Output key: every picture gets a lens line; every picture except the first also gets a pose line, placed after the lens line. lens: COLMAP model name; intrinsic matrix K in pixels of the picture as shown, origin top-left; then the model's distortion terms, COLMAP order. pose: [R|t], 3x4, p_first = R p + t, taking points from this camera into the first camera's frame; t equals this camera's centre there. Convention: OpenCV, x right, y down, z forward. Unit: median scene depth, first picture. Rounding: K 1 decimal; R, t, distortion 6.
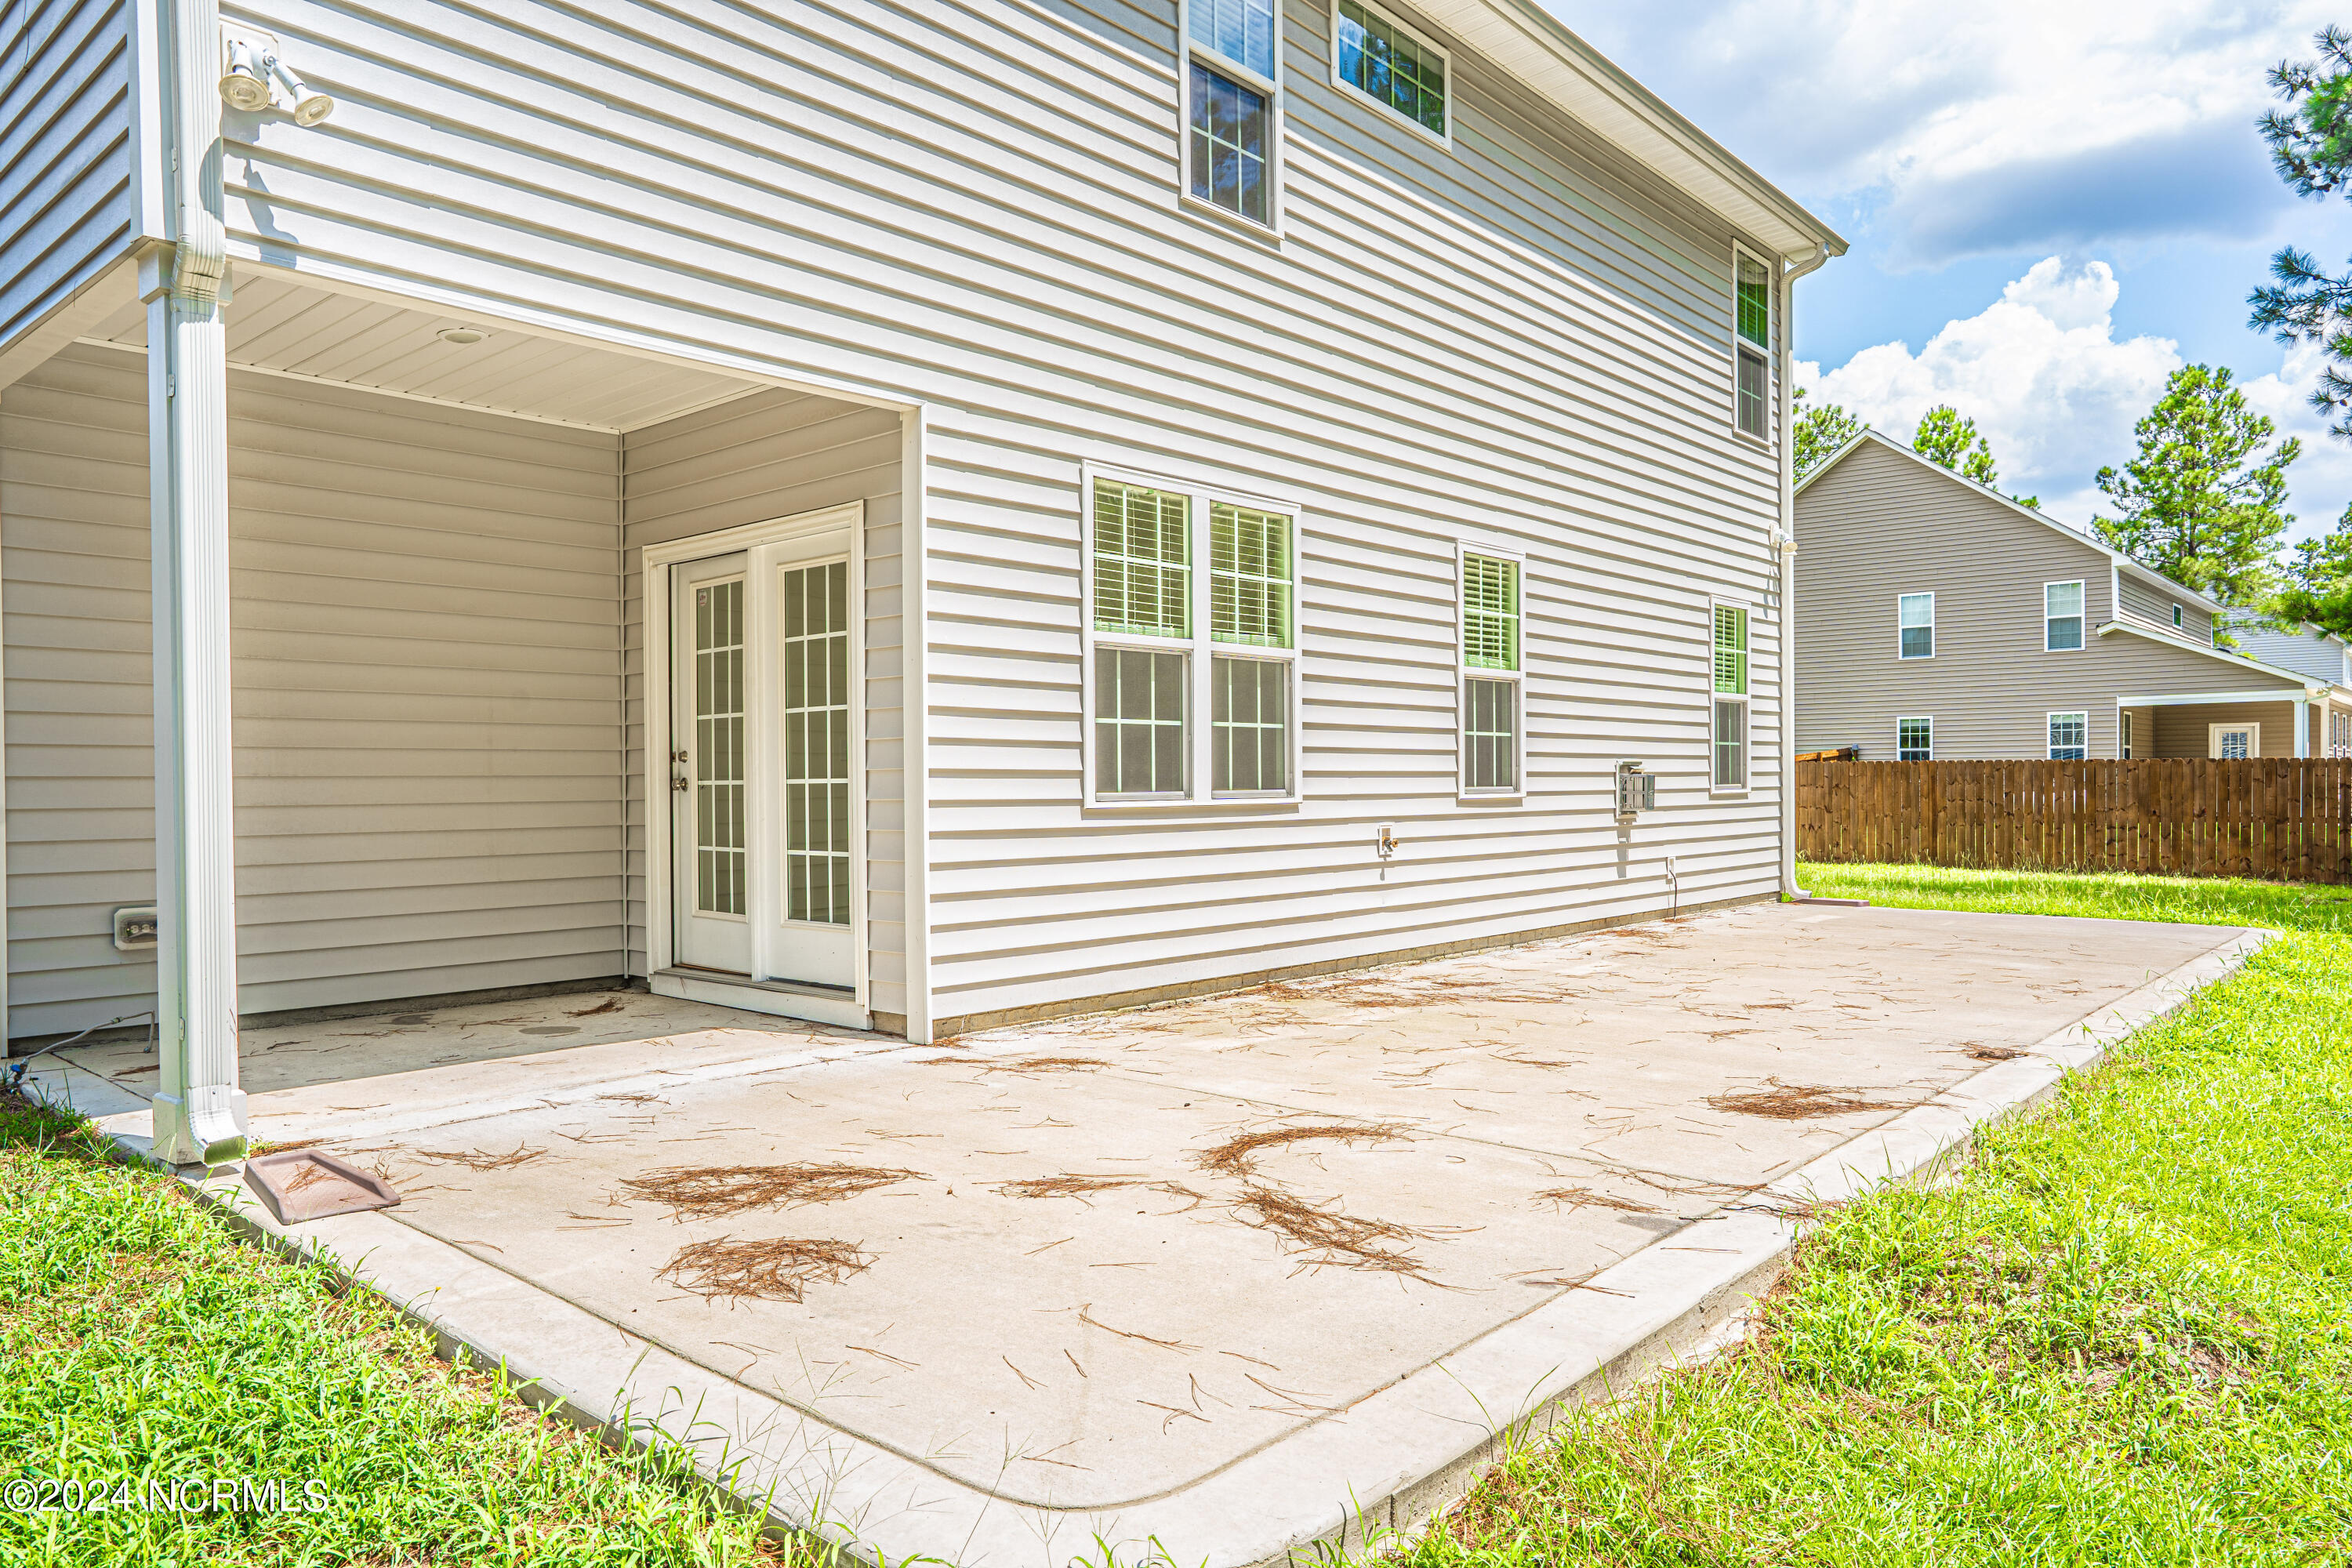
lens RADIAL K [[1554.5, 0, 1179.3], [0, 1554.5, 792.7], [0, 0, 1]] dist [-0.009651, 0.001062]
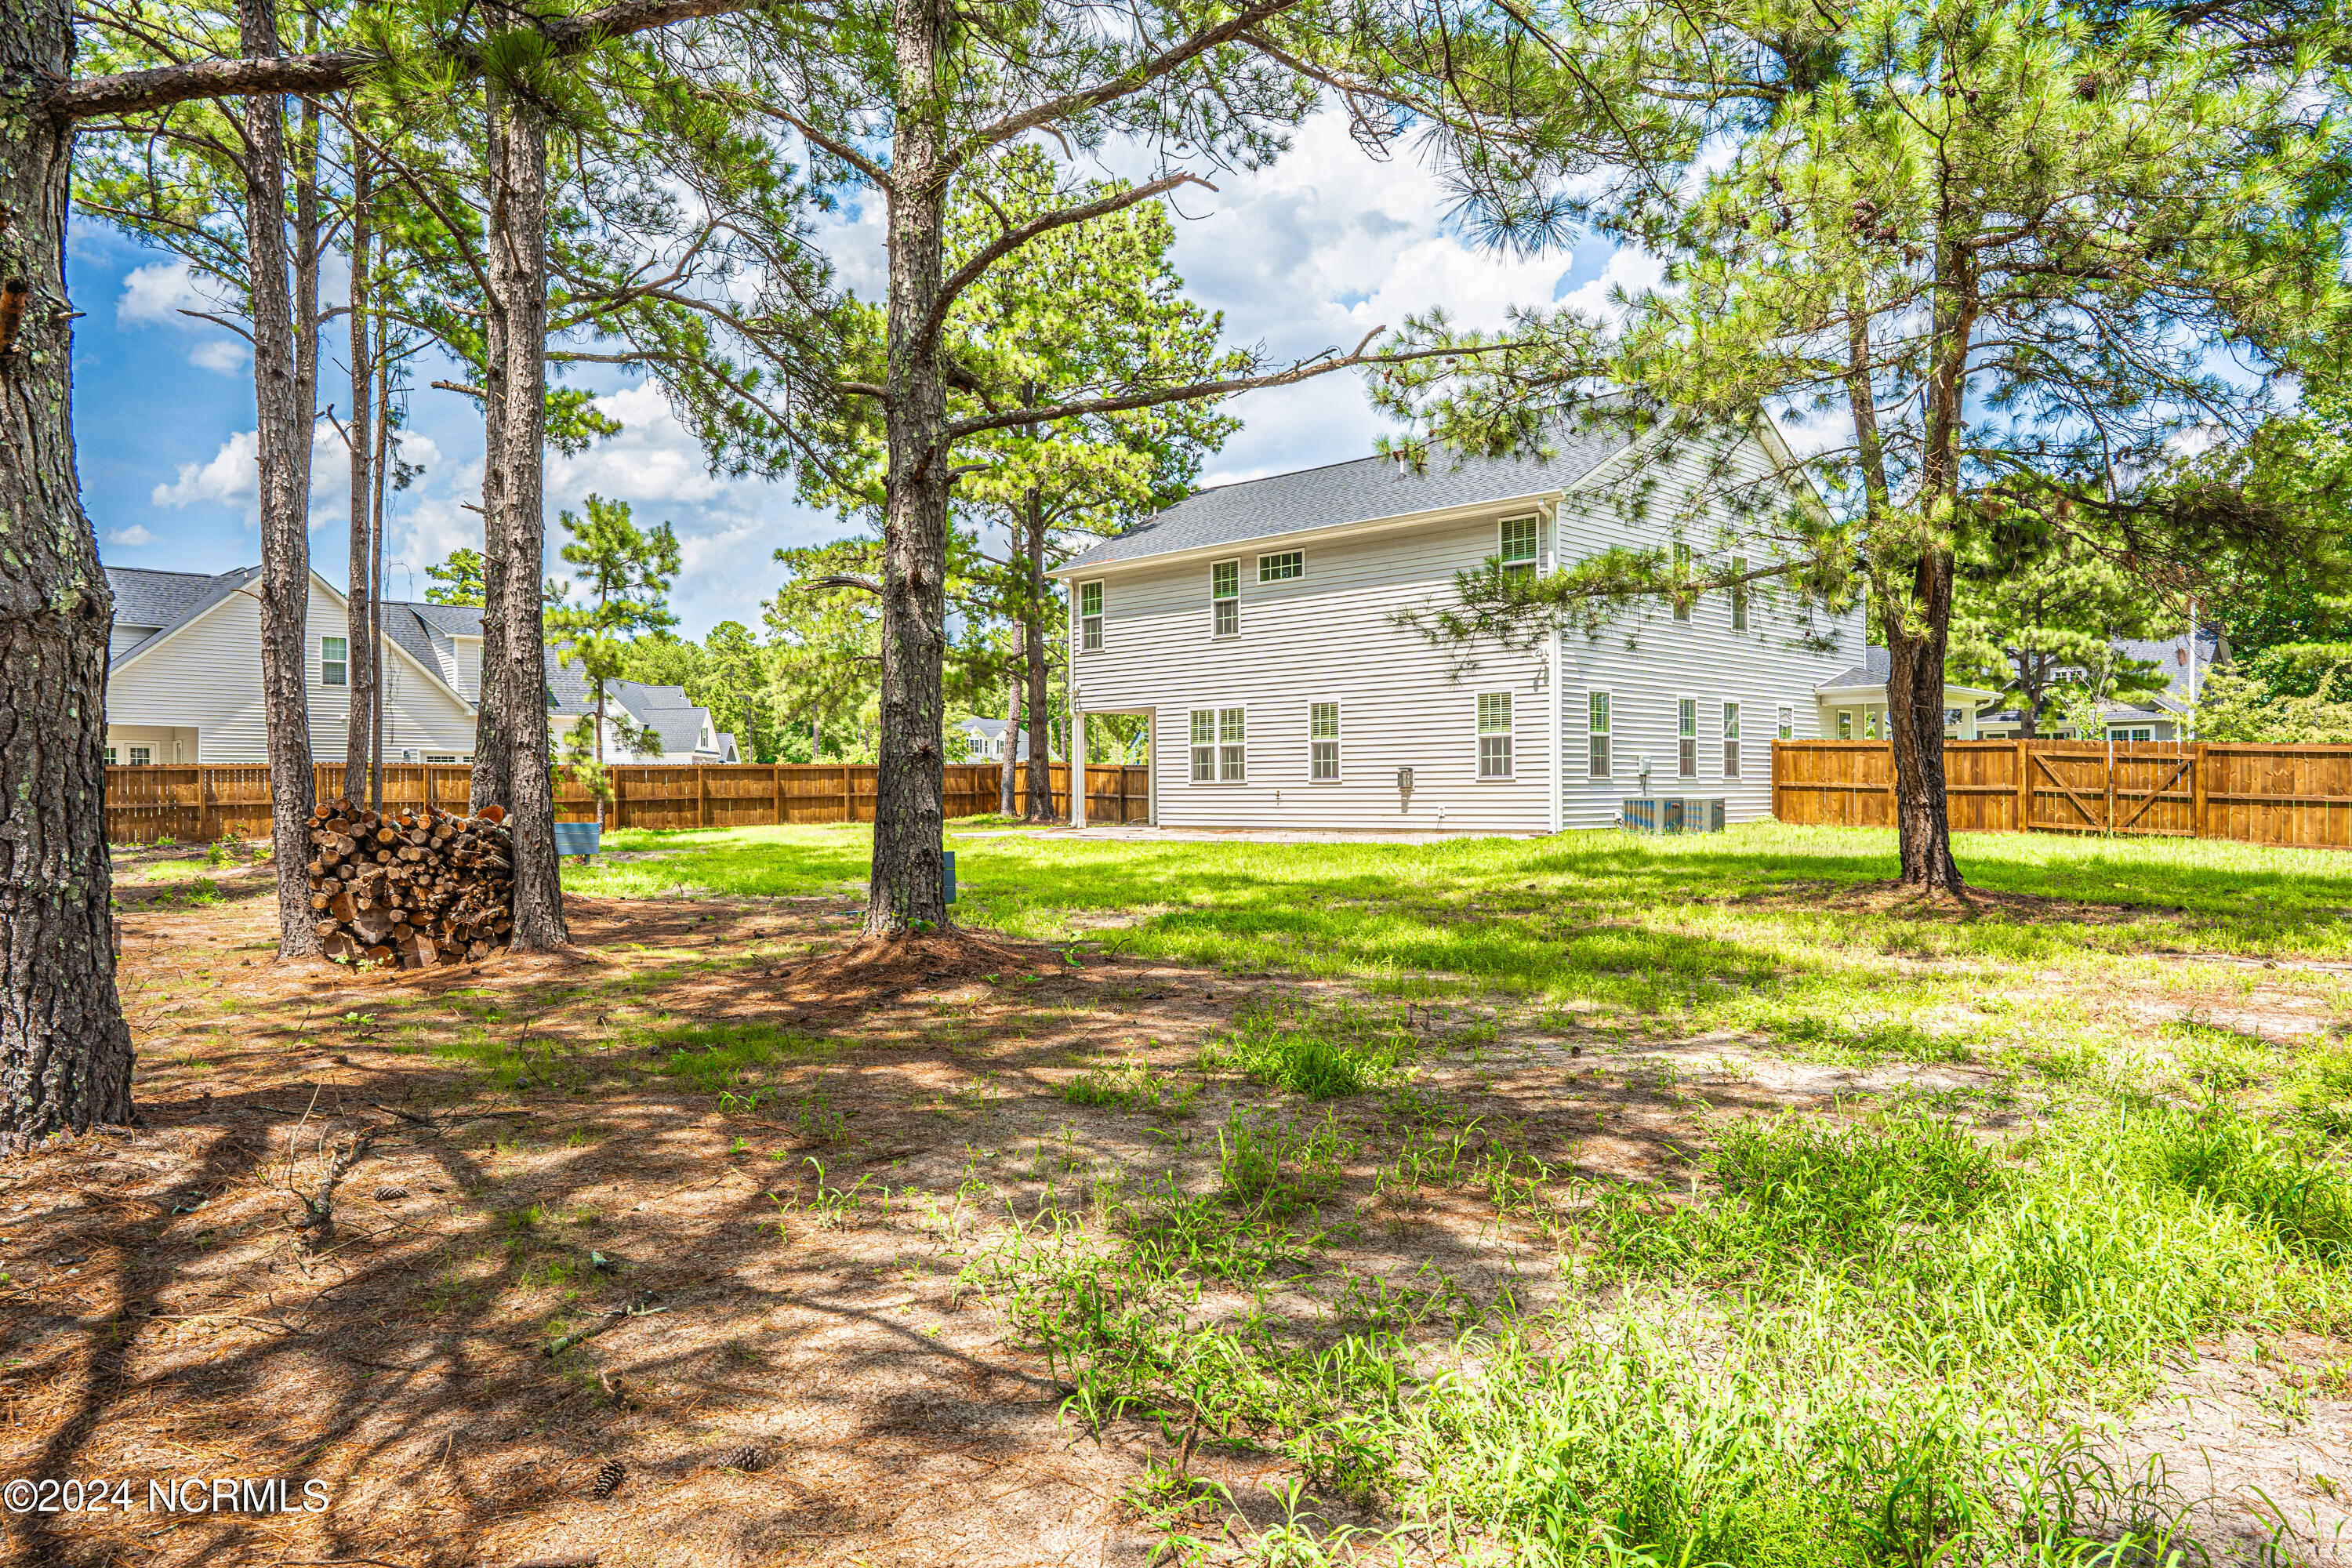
lens RADIAL K [[1554.5, 0, 1179.0], [0, 1554.5, 781.0], [0, 0, 1]] dist [-0.009651, 0.001062]
pose [[-0.053343, -0.000390, -0.998576, 4.069315], [0.000093, 1.000000, -0.000396, 0.003532], [0.998576, -0.000114, -0.053343, 1.107652]]
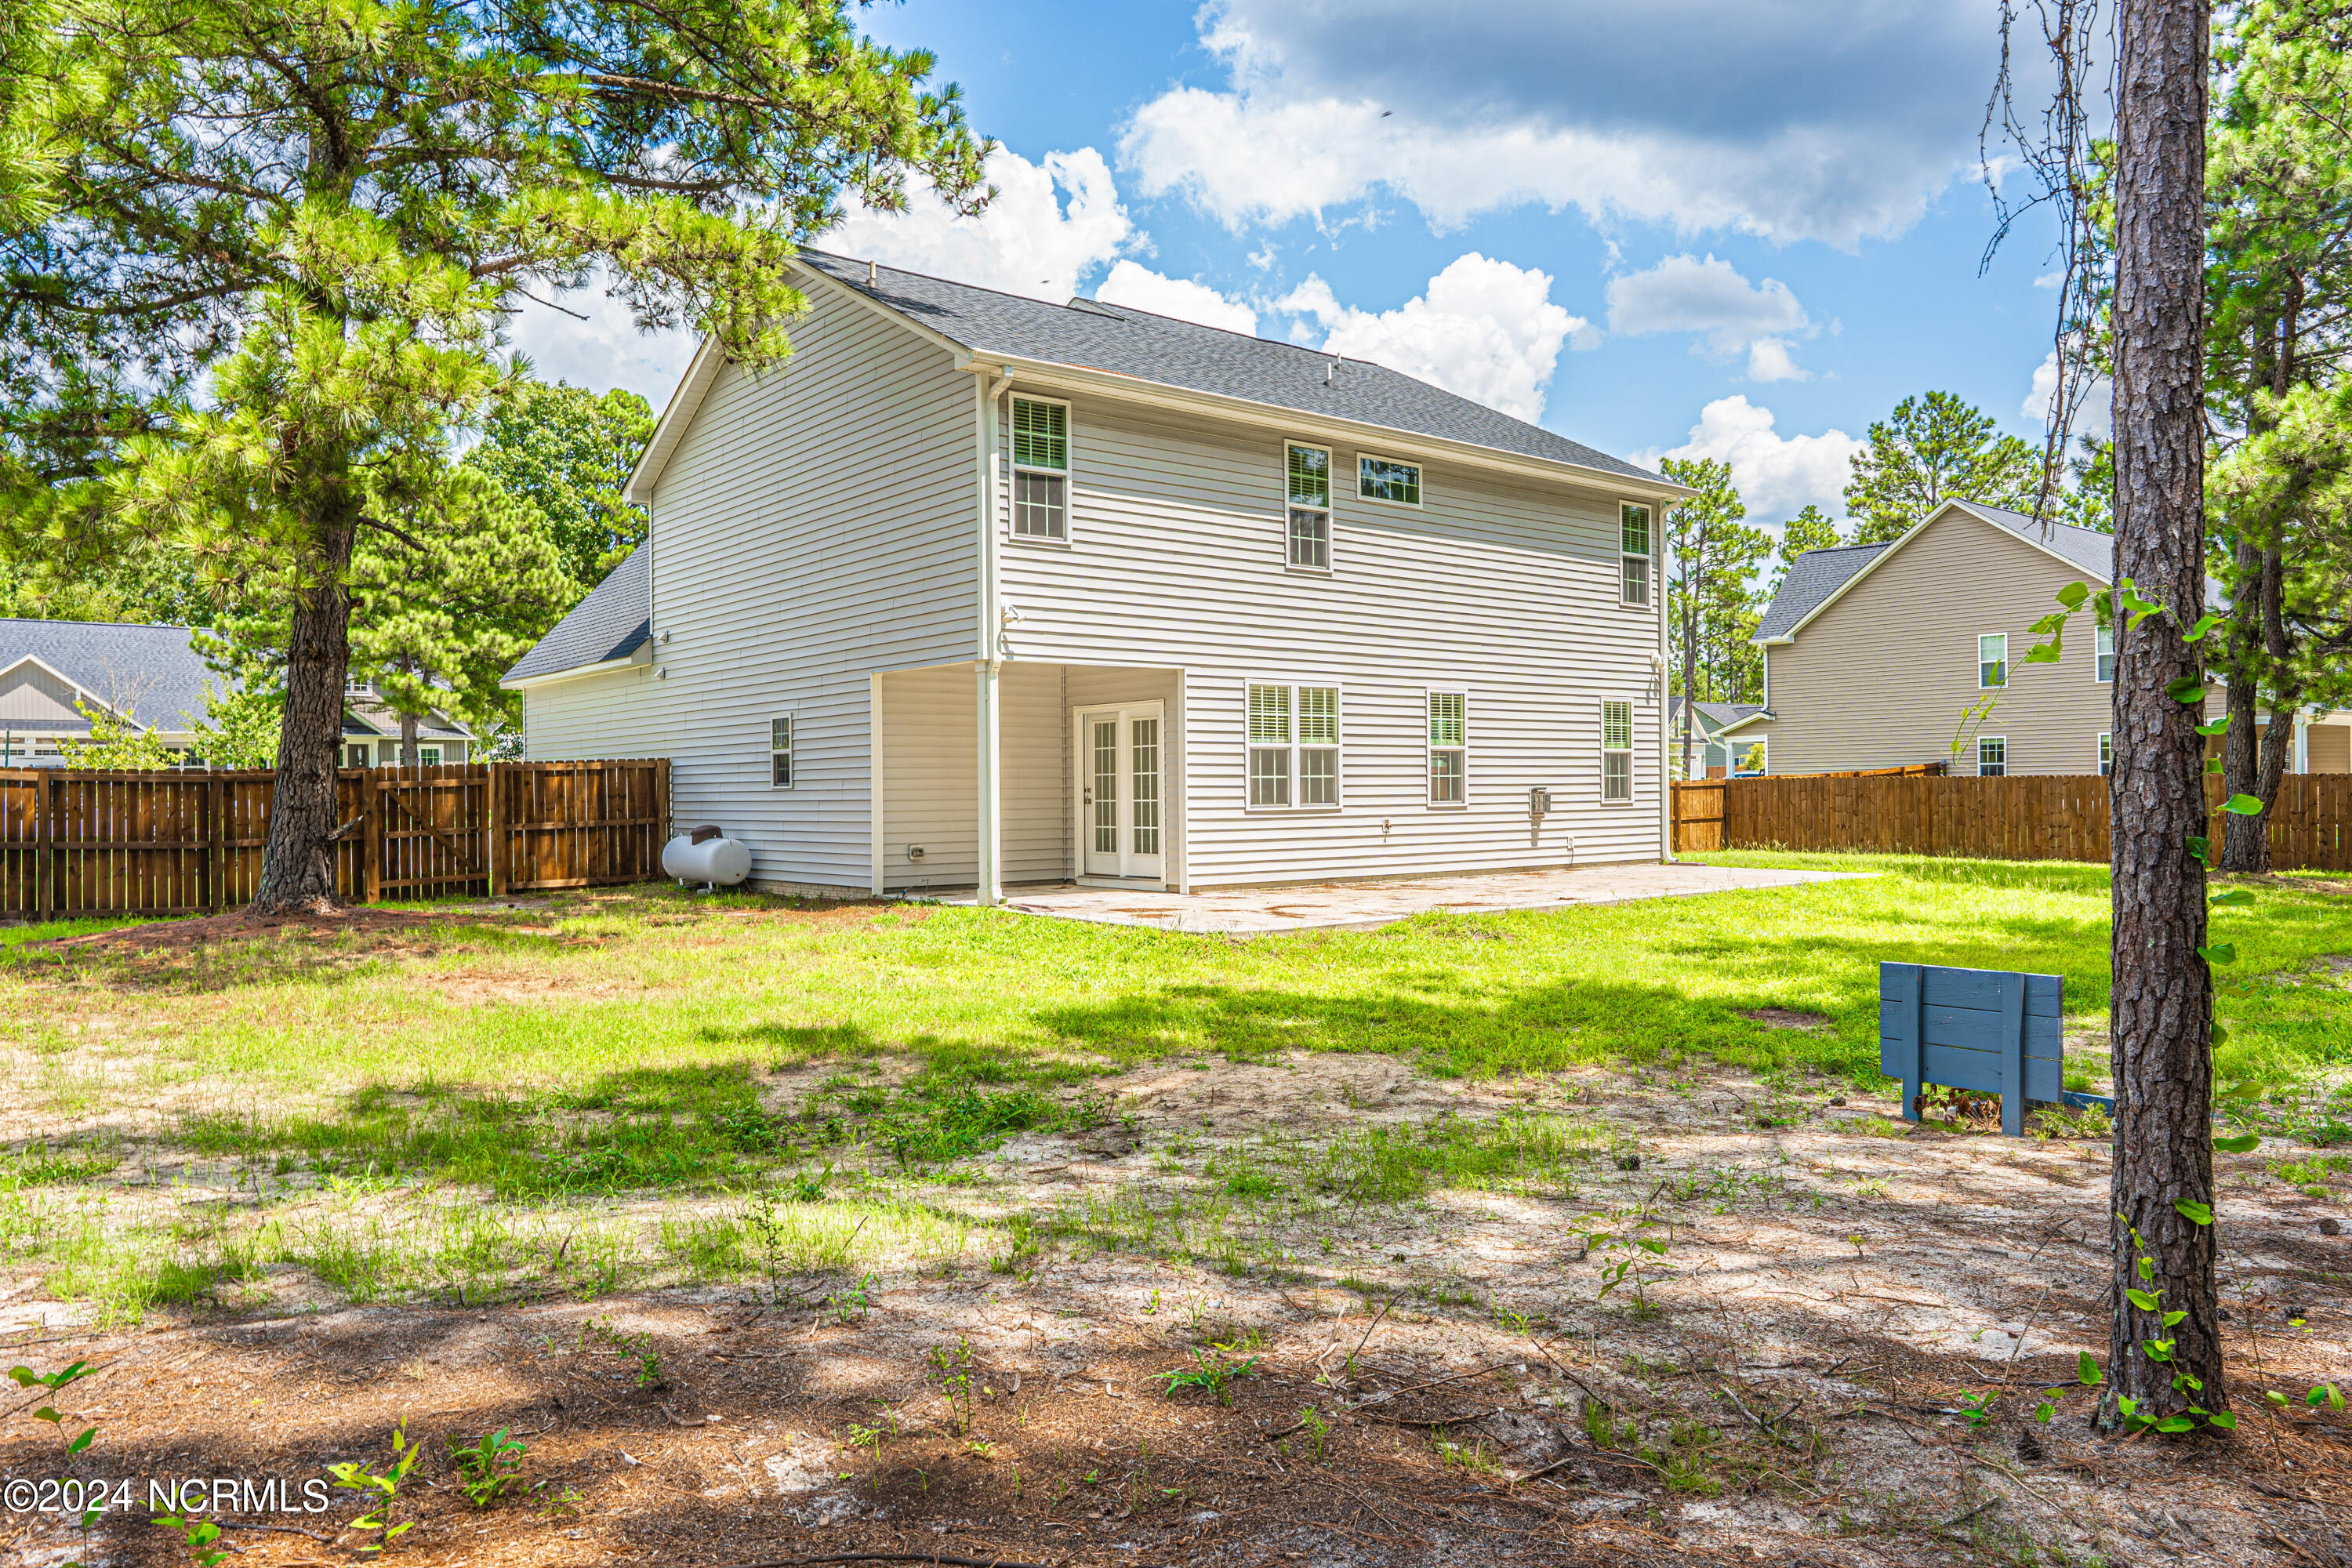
lens RADIAL K [[1554.5, 0, 1163.5], [0, 1554.5, 797.4], [0, 0, 1]] dist [-0.009651, 0.001062]
pose [[0.985571, -0.002569, -0.169242, 0.222976], [0.002307, 0.999996, -0.001746, -0.007144], [0.169246, 0.001330, 0.985573, -1.458203]]
